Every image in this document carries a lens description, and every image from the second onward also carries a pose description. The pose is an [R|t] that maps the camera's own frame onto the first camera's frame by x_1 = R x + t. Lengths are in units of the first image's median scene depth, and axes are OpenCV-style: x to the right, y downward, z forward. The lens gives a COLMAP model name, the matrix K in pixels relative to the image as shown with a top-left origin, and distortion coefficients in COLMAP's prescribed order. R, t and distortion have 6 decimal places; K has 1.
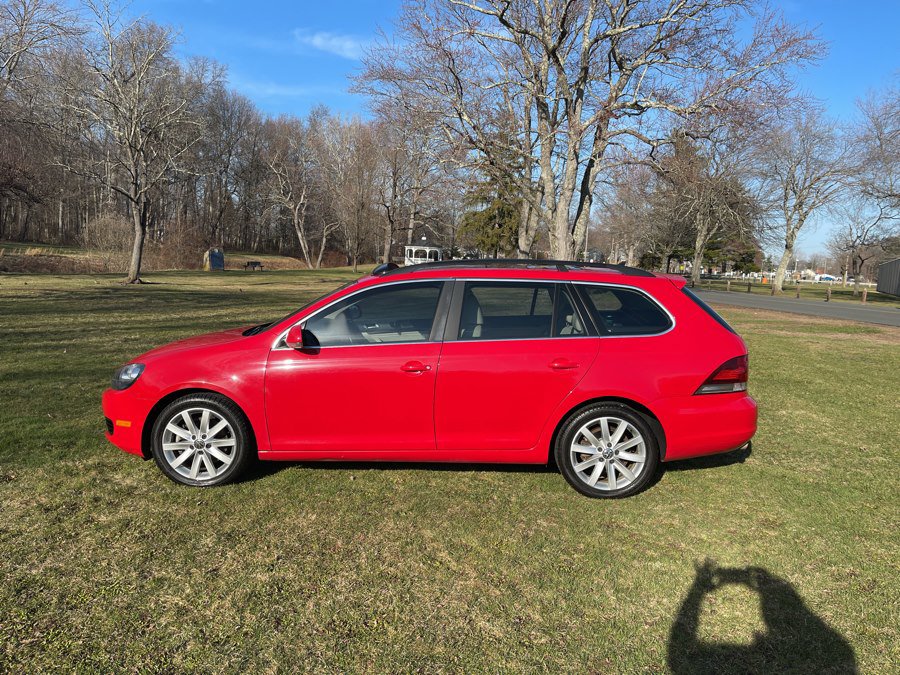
lens RADIAL K [[678.1, 0, 451.3], [0, 678.1, 338.0], [0, 0, 1]] dist [0.078541, -0.110029]
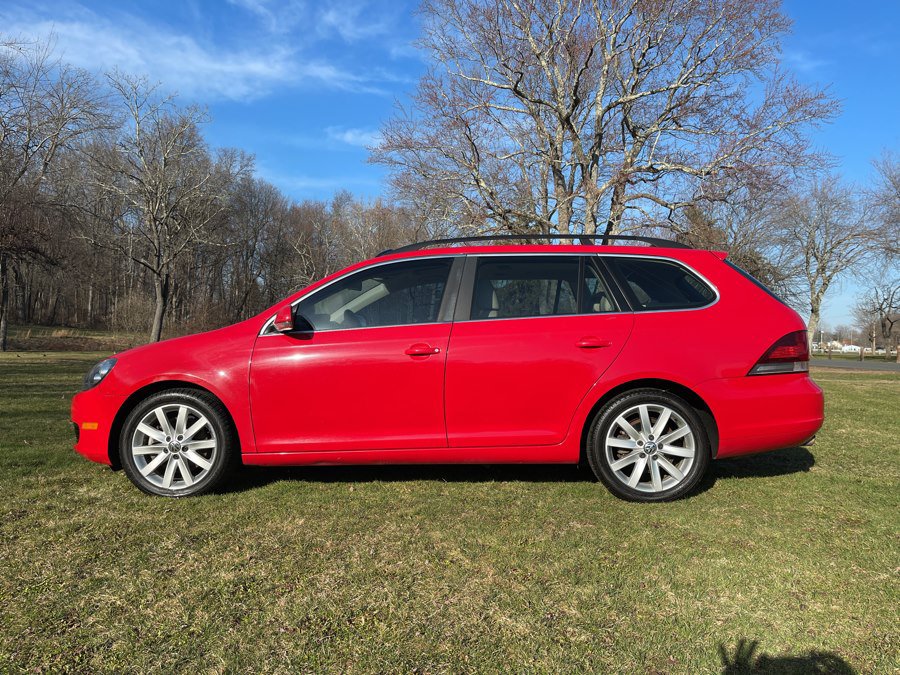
lens RADIAL K [[678.1, 0, 457.6], [0, 678.1, 334.6], [0, 0, 1]] dist [0.078541, -0.110029]
pose [[0.999456, -0.022934, -0.023686, 0.011125], [0.019880, 0.992335, -0.121969, 0.103856], [0.026302, 0.121432, 0.992251, 0.108018]]
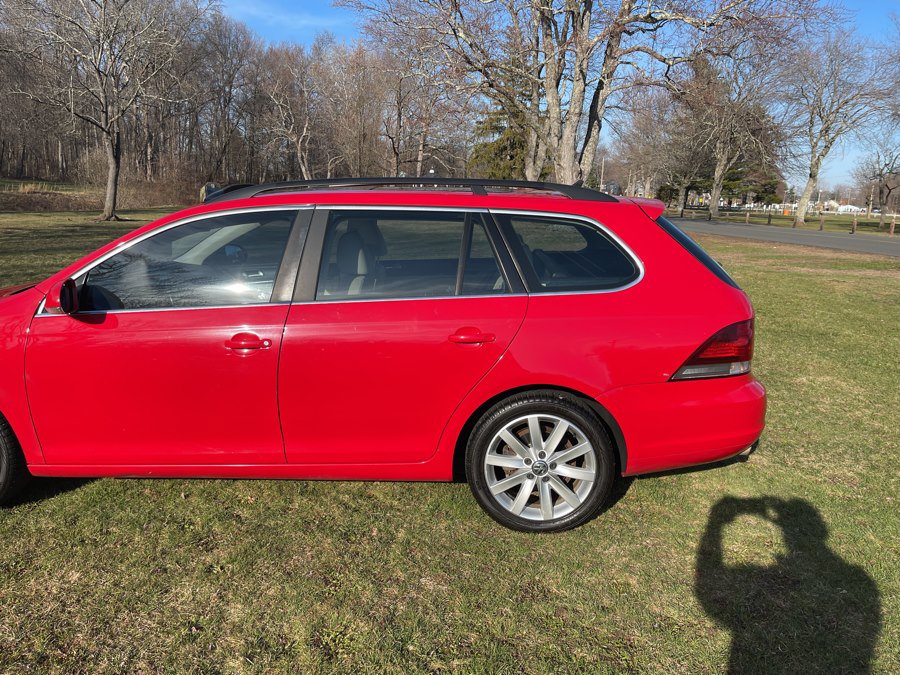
lens RADIAL K [[678.1, 0, 454.3], [0, 678.1, 327.2], [0, 0, 1]] dist [0.078541, -0.110029]
pose [[0.999803, -0.005574, -0.019066, 0.128361], [0.007041, 0.996946, 0.077773, -0.017435], [0.018575, -0.077892, 0.996789, 0.274508]]
